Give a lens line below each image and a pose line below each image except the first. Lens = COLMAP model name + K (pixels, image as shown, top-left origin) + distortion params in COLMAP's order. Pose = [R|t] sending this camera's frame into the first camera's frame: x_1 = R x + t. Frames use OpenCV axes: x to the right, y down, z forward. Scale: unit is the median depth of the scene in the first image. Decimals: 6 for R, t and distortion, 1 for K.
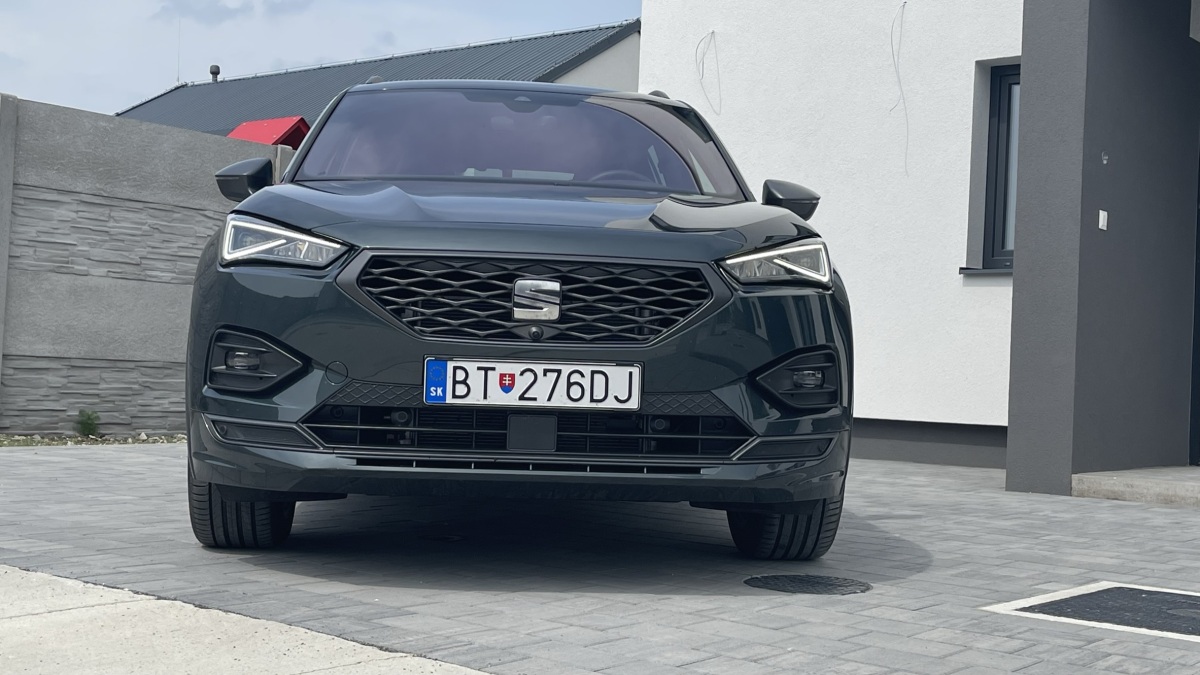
lens RADIAL K [[1587.4, 0, 600.0], [0, 1587.4, 337.5], [0, 0, 1]] dist [0.100002, 0.006144]
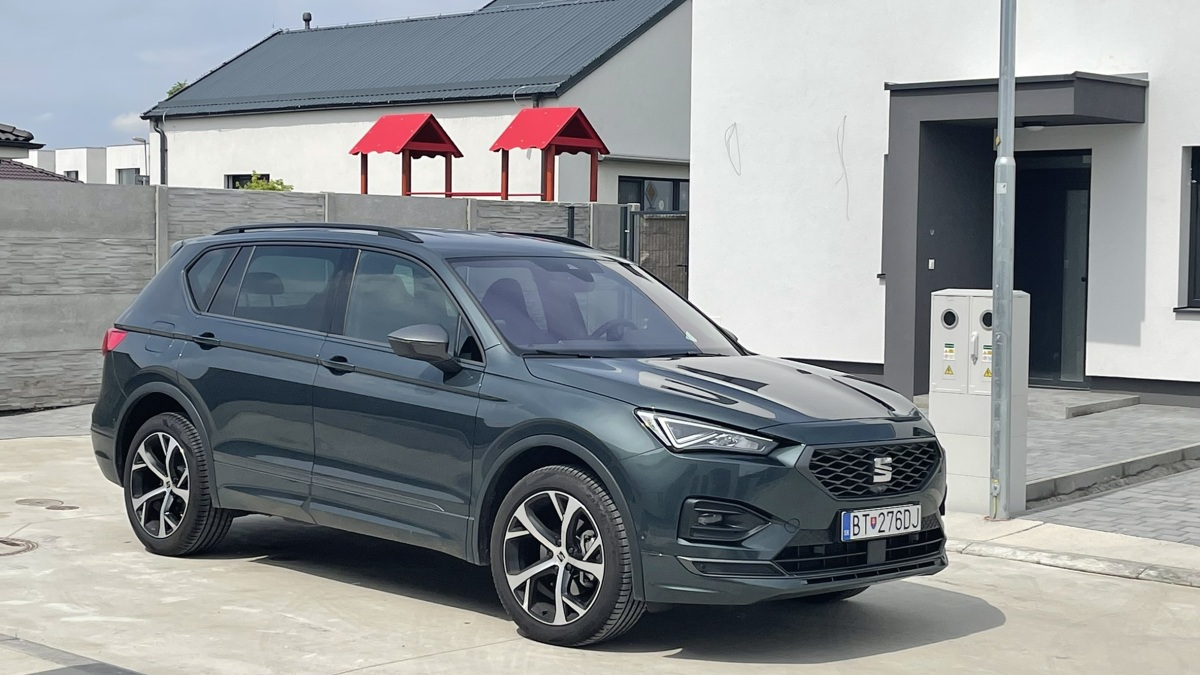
lens RADIAL K [[1903.9, 0, 600.0], [0, 1903.9, 337.5], [0, 0, 1]] dist [0.243598, -1.241775]
pose [[0.753030, -0.034928, 0.657058, -1.533312], [-0.009096, 0.997942, 0.063474, -0.279111], [-0.657923, -0.053775, 0.751163, -0.268787]]
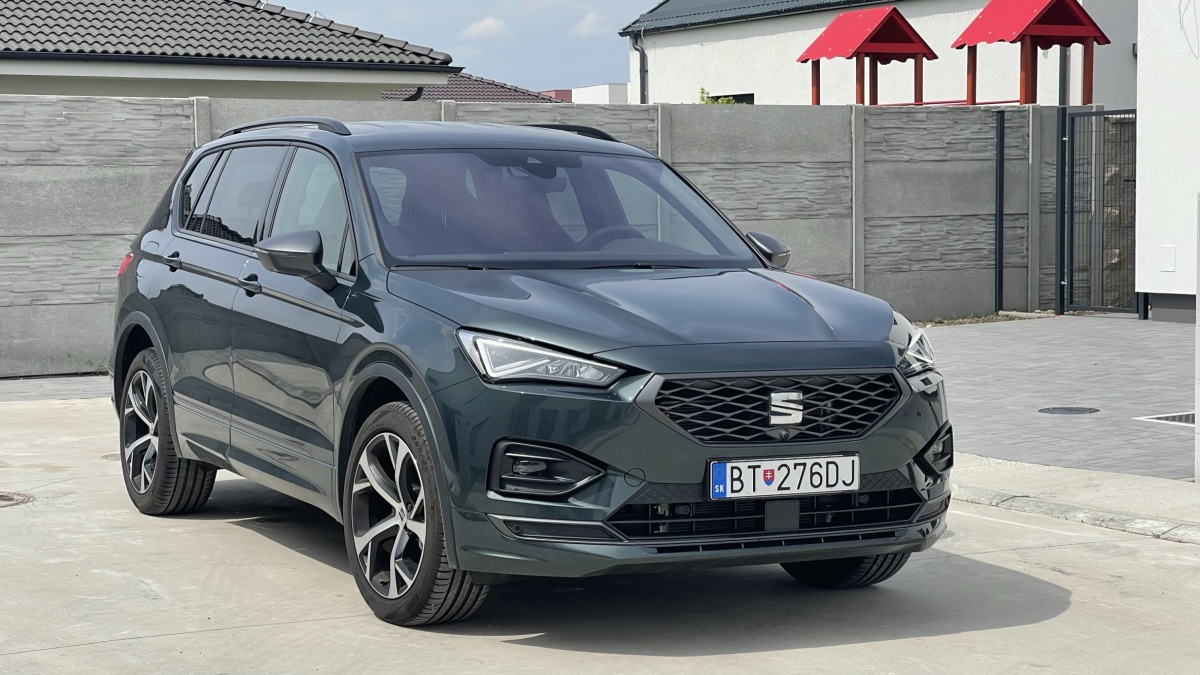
lens RADIAL K [[2293.1, 0, 600.0], [0, 2293.1, 337.5], [0, 0, 1]] dist [0.192429, 0.178075]
pose [[0.922499, -0.048848, 0.382895, -0.853344], [0.020551, 0.996769, 0.077650, -0.219702], [-0.385451, -0.063763, 0.920523, -0.582852]]
